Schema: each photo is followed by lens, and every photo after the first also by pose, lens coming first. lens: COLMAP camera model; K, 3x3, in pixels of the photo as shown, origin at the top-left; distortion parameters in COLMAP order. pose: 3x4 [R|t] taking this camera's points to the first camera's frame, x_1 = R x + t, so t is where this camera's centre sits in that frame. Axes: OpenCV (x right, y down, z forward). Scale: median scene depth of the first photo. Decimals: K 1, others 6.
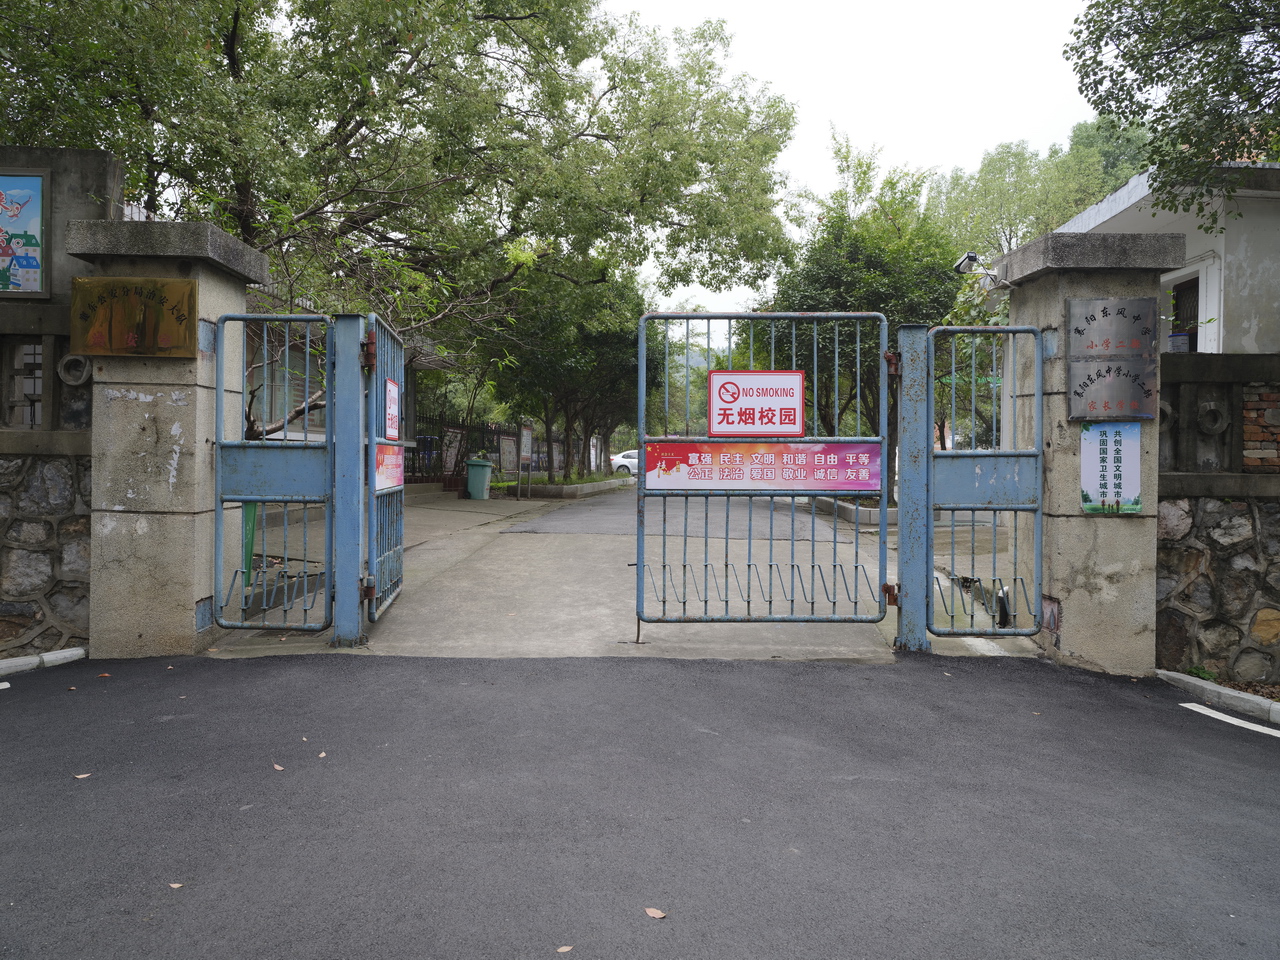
lens RADIAL K [[943.9, 0, 640.8], [0, 943.9, 475.4], [0, 0, 1]] dist [0.098141, 0.003539]
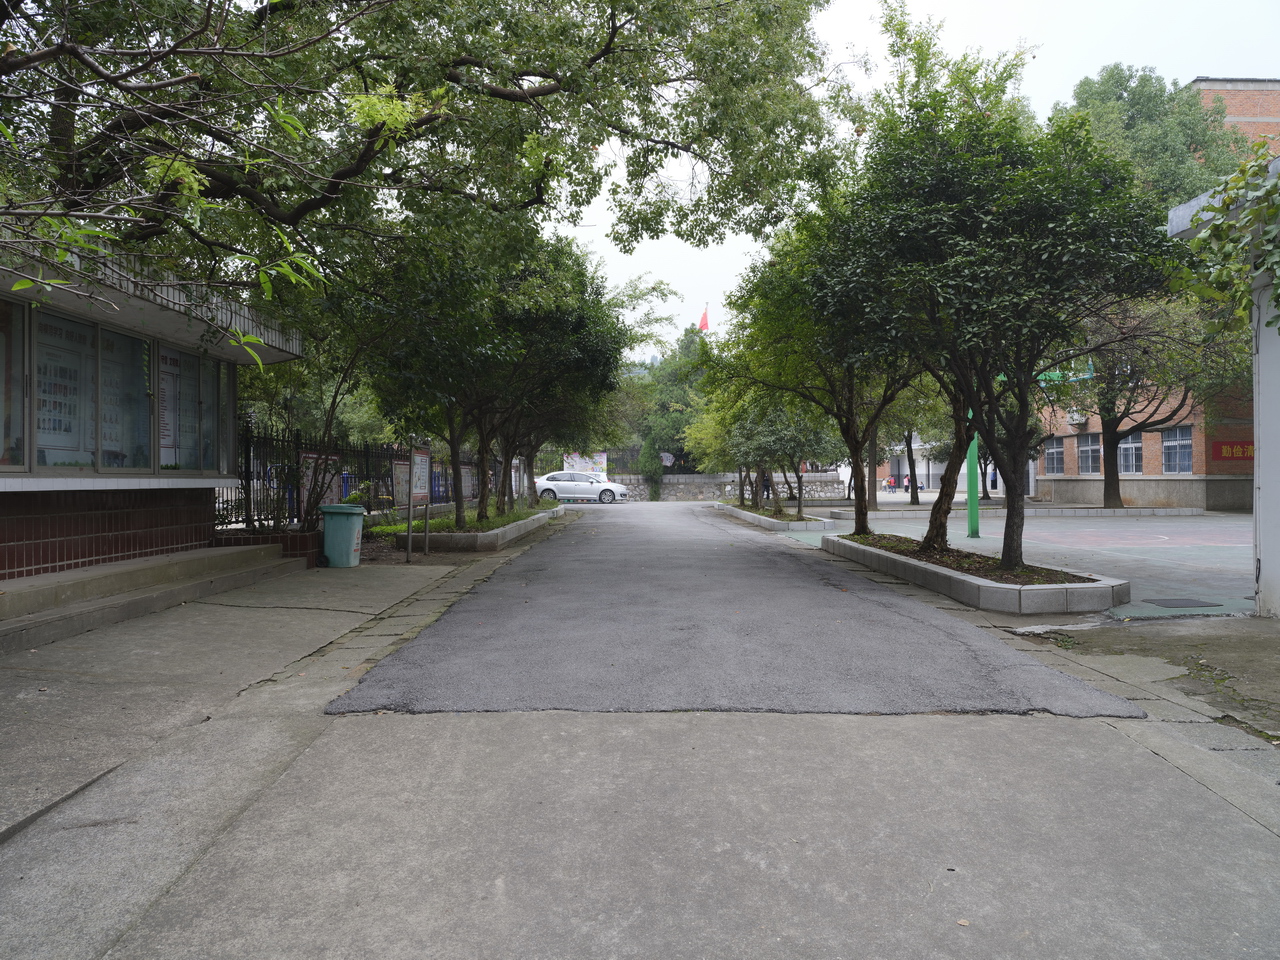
lens RADIAL K [[943.9, 0, 642.4], [0, 943.9, 478.7], [0, 0, 1]] dist [0.098141, 0.003539]
pose [[0.995660, -0.020404, 0.090804, -0.026475], [0.021427, 0.999717, -0.010307, -0.021505], [-0.090568, 0.012208, 0.995815, 0.329735]]
